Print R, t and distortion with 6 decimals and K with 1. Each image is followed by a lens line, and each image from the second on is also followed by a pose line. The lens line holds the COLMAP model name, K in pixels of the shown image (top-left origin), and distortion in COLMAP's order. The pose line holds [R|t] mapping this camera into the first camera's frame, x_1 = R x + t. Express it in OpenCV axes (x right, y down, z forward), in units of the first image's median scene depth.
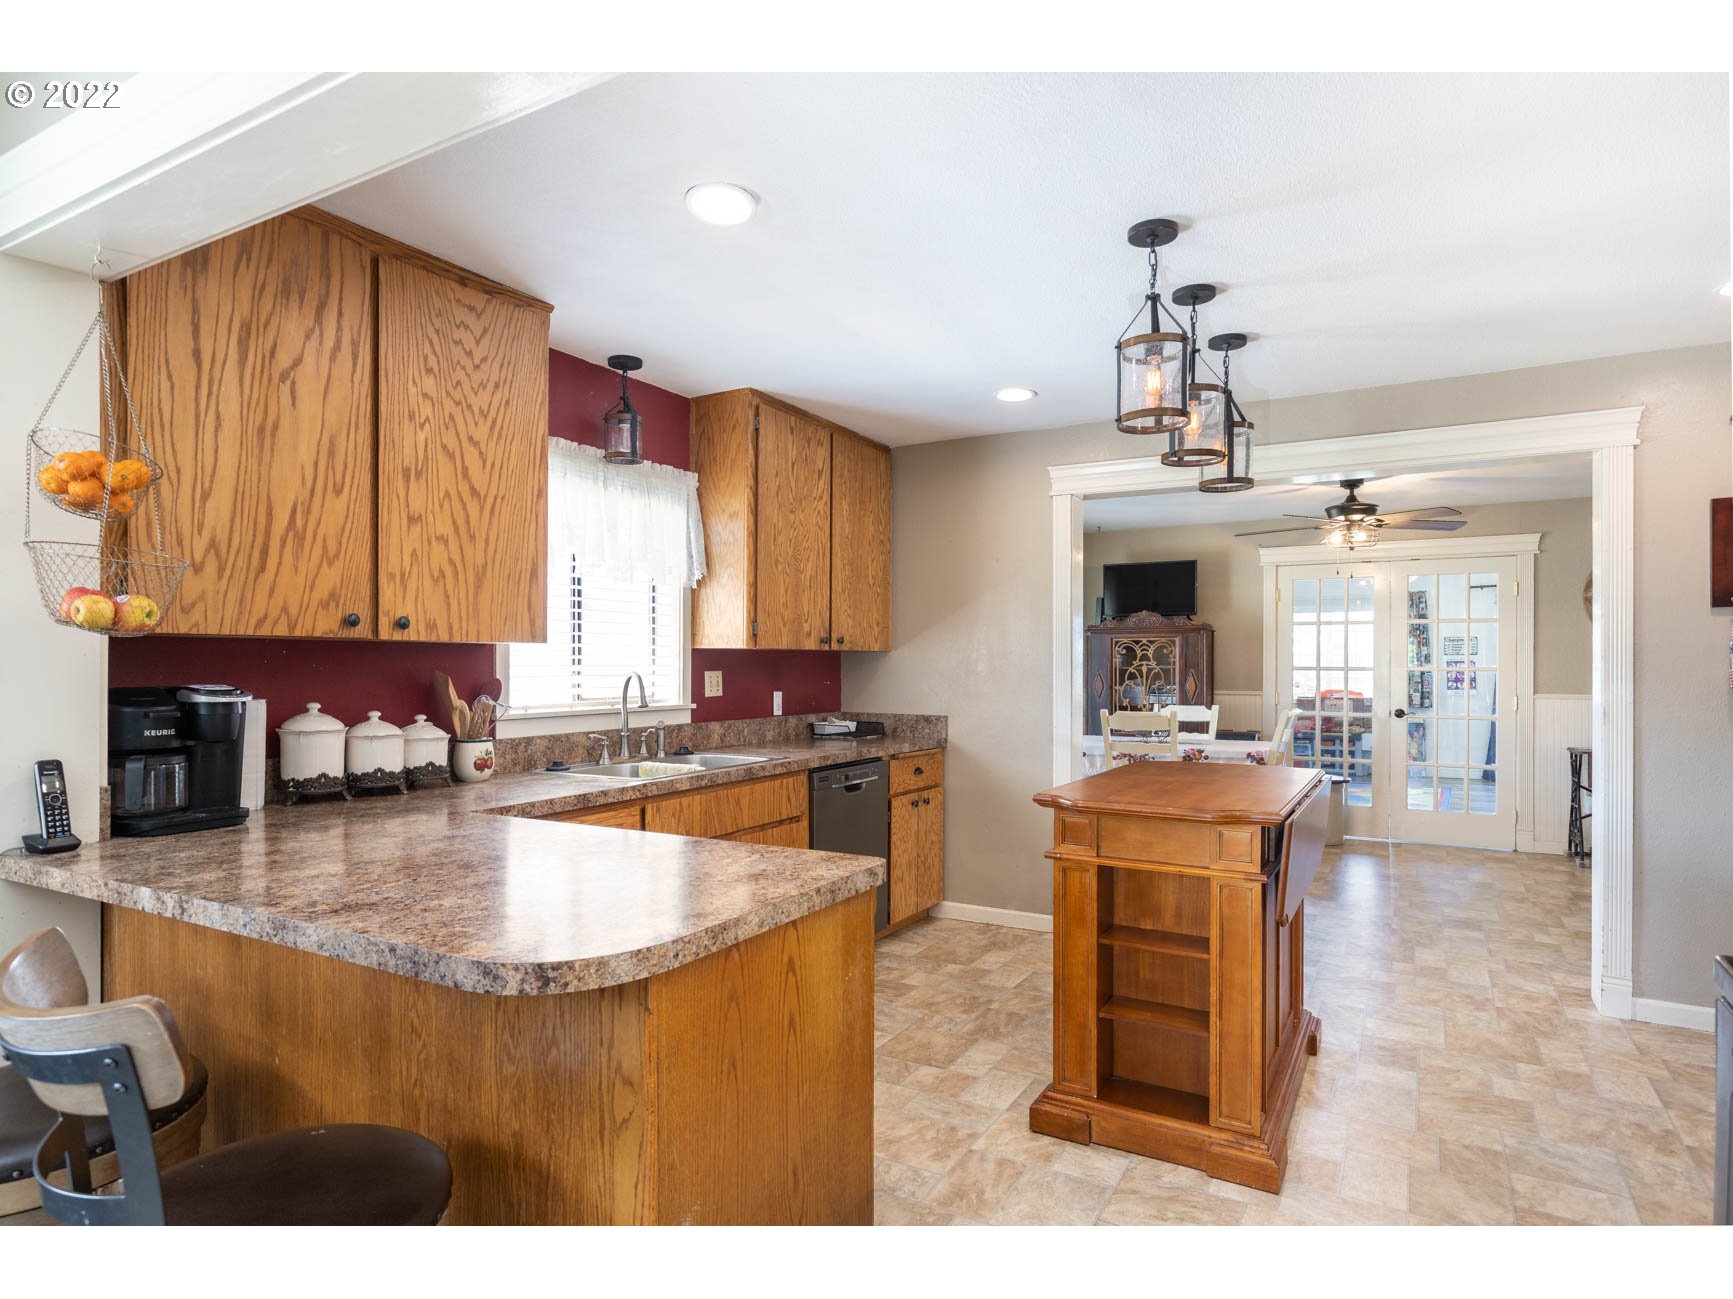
lens RADIAL K [[964.1, 0, 862.1], [0, 964.1, 667.2], [0, 0, 1]] dist [-0.000952, 0.000312]
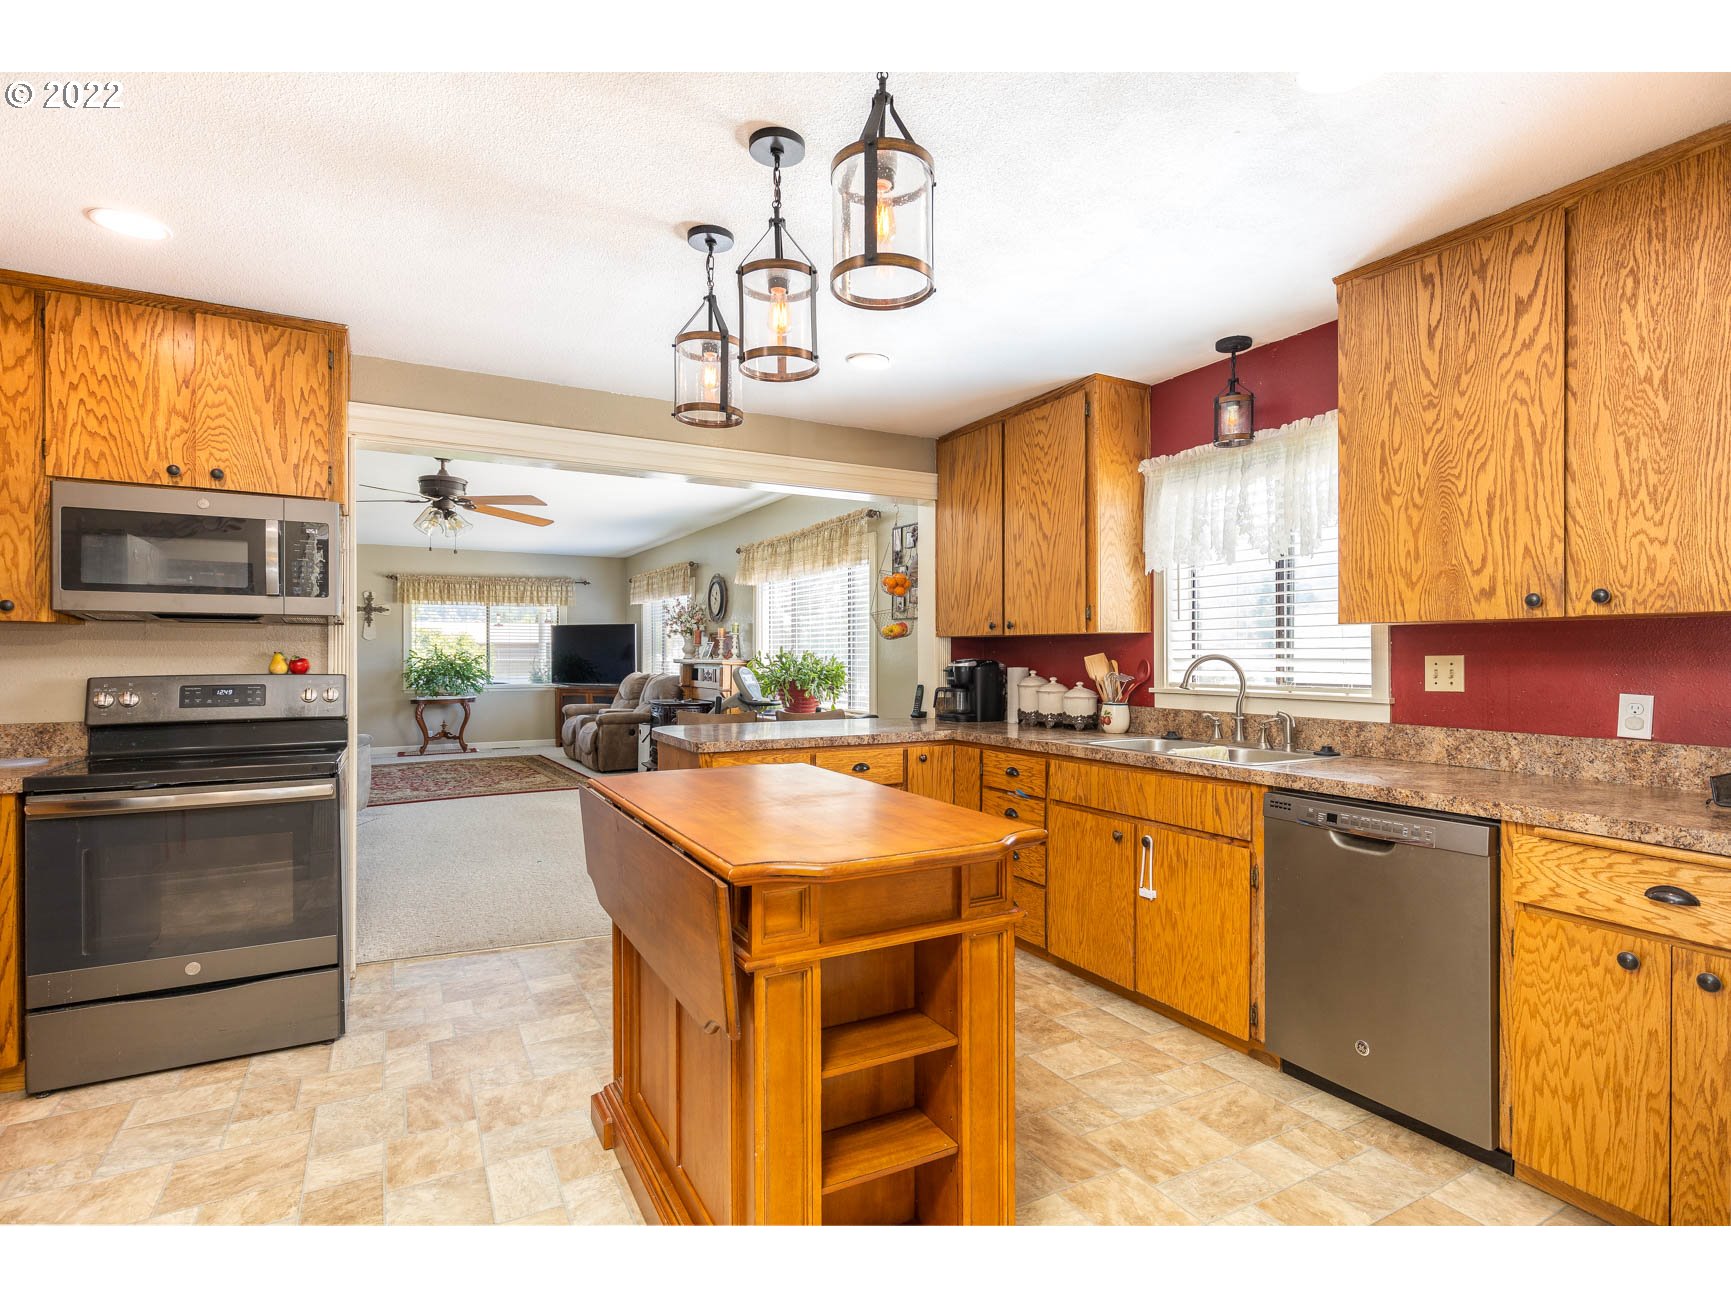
lens RADIAL K [[863.0, 0, 869.3], [0, 863.0, 658.0], [0, 0, 1]] dist [-0.000519, 0.000662]
pose [[-0.516744, 0.003464, -0.856133, 0.768419], [-0.002803, 0.999980, 0.005738, 0.004345], [0.856135, 0.005365, -0.516724, 1.228811]]
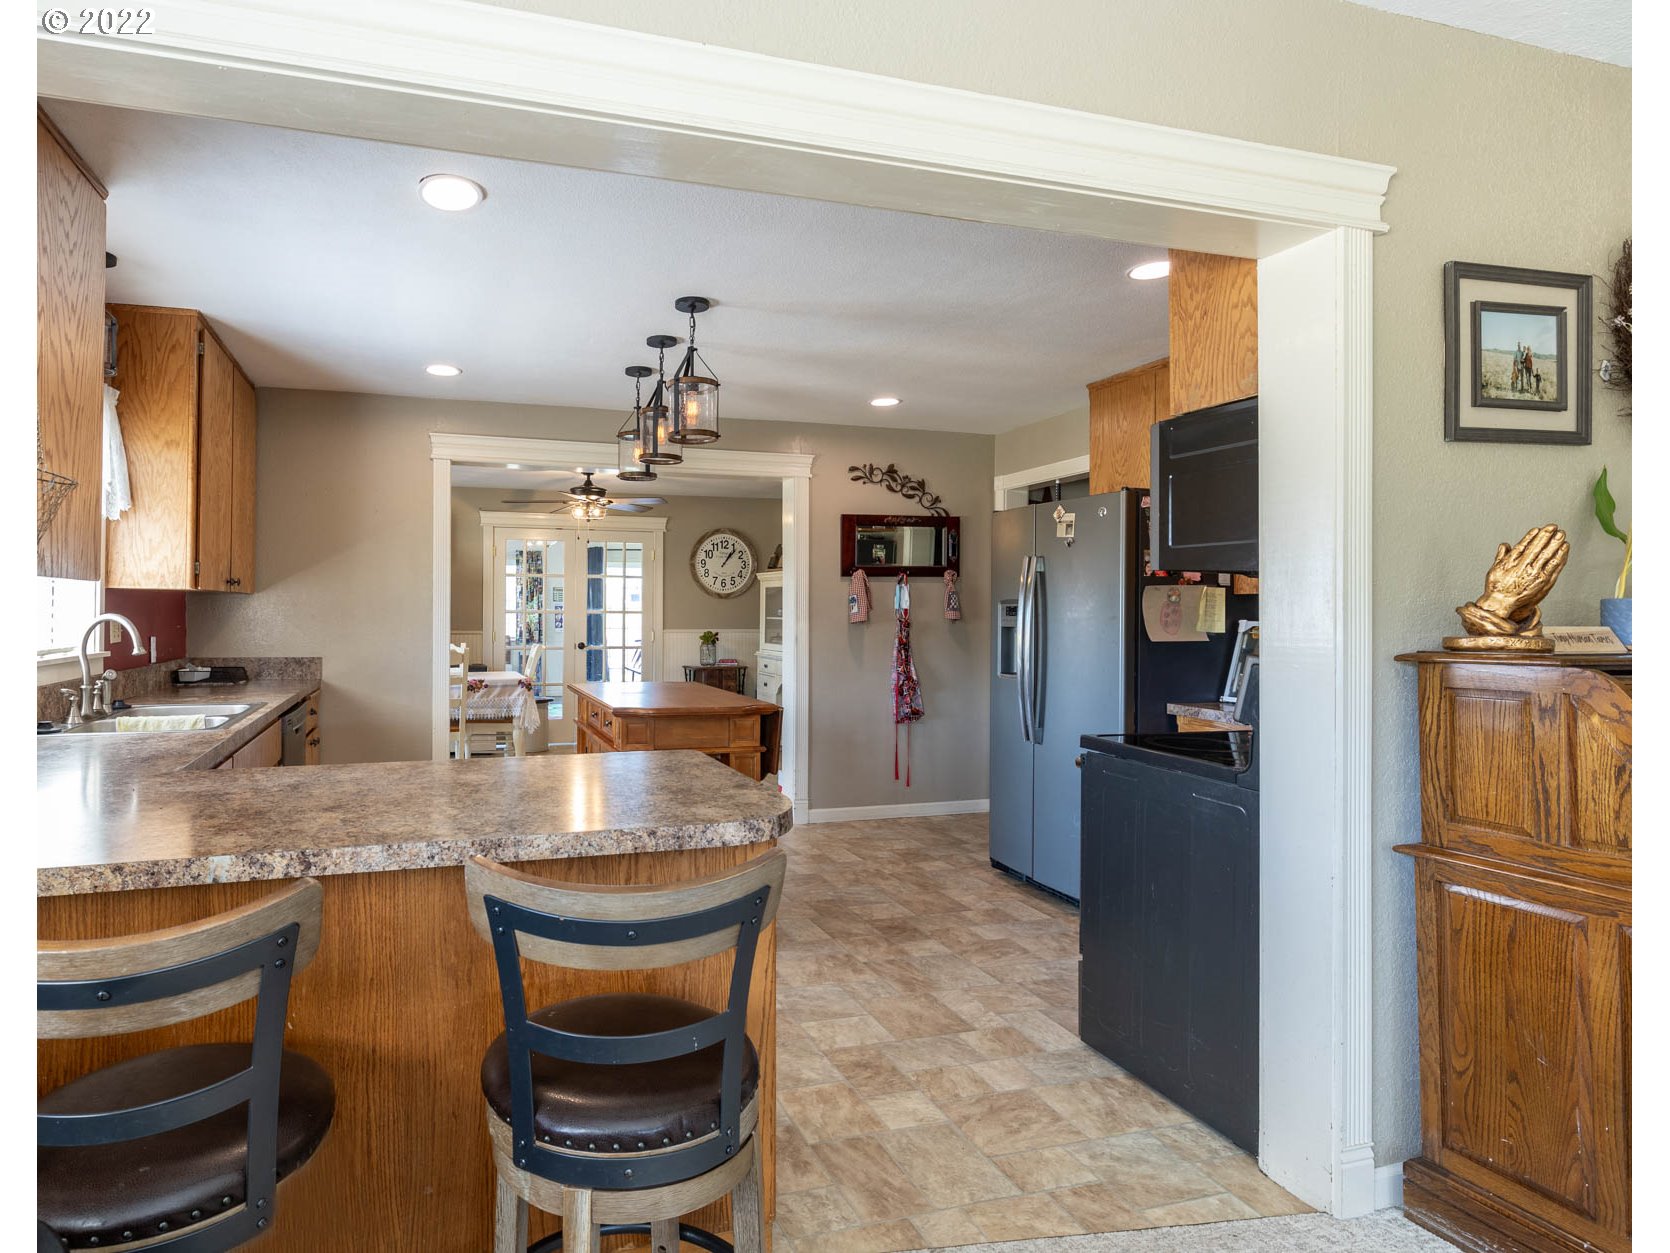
lens RADIAL K [[920.8, 0, 688.1], [0, 920.8, 605.4], [0, 0, 1]] dist [0.002136, 0.000473]
pose [[0.696206, 0.005479, 0.717821, -0.502716], [-0.001618, 0.999980, -0.006063, 0.000423], [-0.717840, 0.003060, 0.696201, 0.046950]]
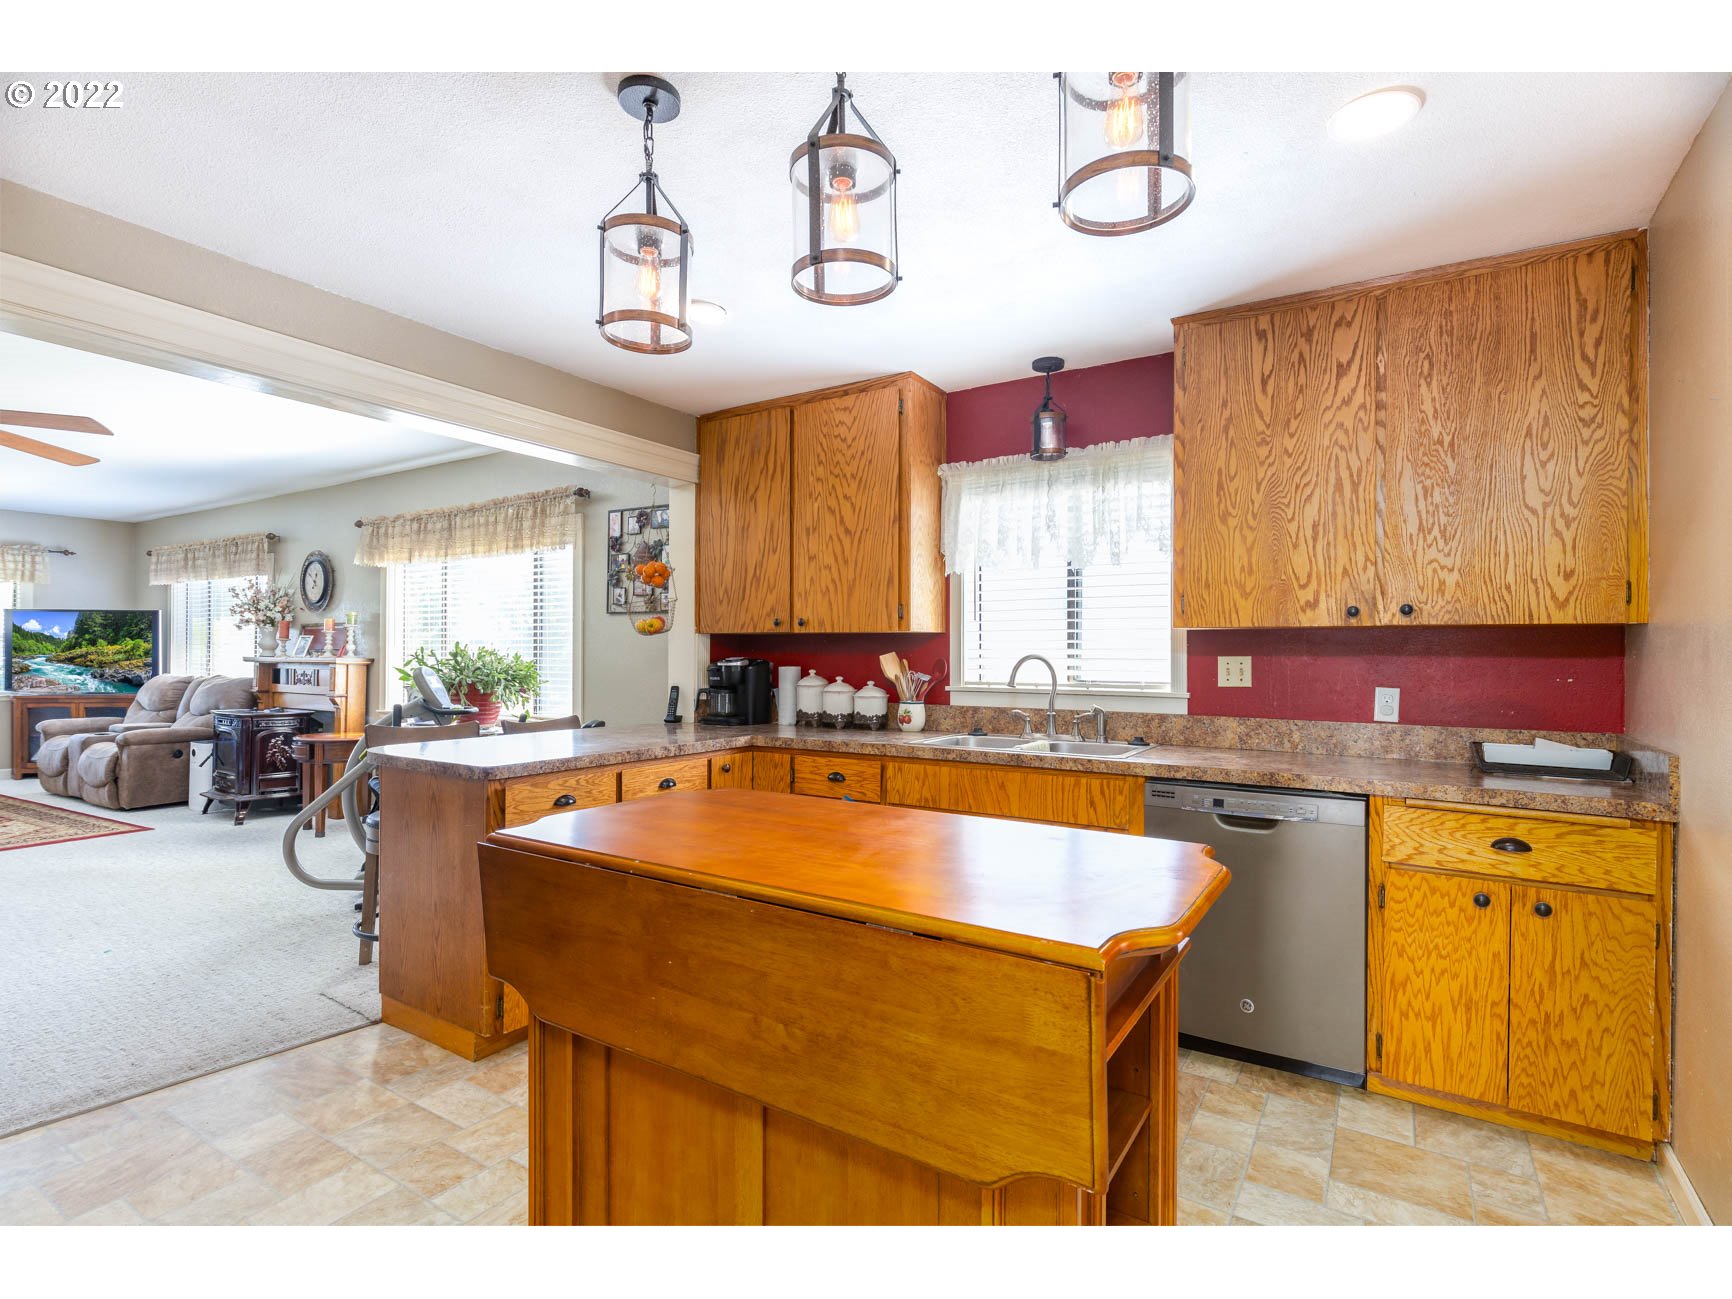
lens RADIAL K [[836.1, 0, 867.0], [0, 836.1, 654.0], [0, 0, 1]] dist [-0.002088, 0.000202]
pose [[-0.042047, -0.000405, -0.999116, 0.739081], [-0.008417, 0.999965, -0.000051, 0.005890], [0.999080, 0.008407, -0.042049, 0.906454]]
